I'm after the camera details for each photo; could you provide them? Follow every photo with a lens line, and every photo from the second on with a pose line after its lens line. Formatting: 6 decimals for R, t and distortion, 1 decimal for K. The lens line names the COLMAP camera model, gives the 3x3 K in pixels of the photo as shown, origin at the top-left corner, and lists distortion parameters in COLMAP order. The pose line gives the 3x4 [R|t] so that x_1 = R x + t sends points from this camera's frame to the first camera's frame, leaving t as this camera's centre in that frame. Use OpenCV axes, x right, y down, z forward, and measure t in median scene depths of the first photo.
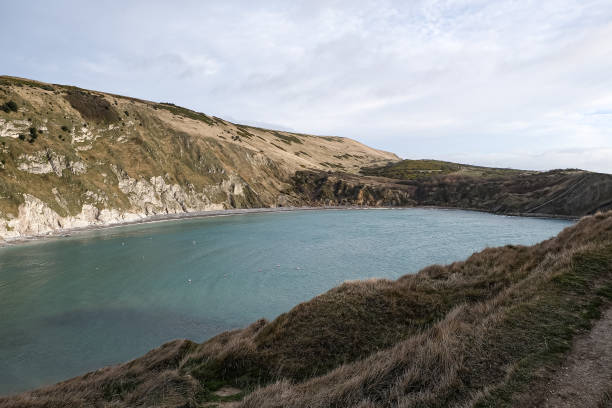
lens RADIAL K [[468.0, 0, 296.1], [0, 468.0, 204.1], [0, 0, 1]] dist [-0.024511, 0.022298]
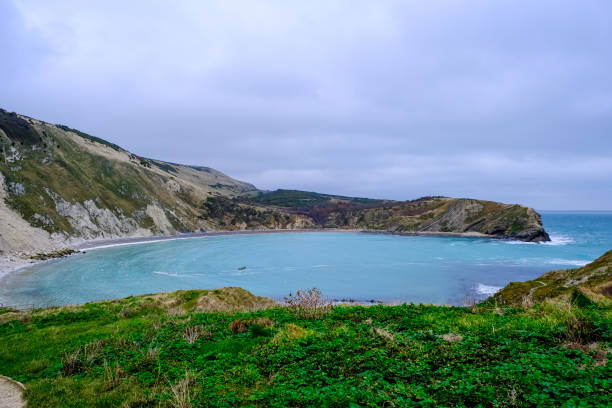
lens RADIAL K [[468.0, 0, 306.1], [0, 468.0, 202.5], [0, 0, 1]] dist [-0.024511, 0.022298]
pose [[0.936236, 0.005019, 0.351337, -0.208310], [0.019813, 0.997553, -0.067049, 0.018716], [-0.350814, 0.069735, 0.933845, -0.062037]]
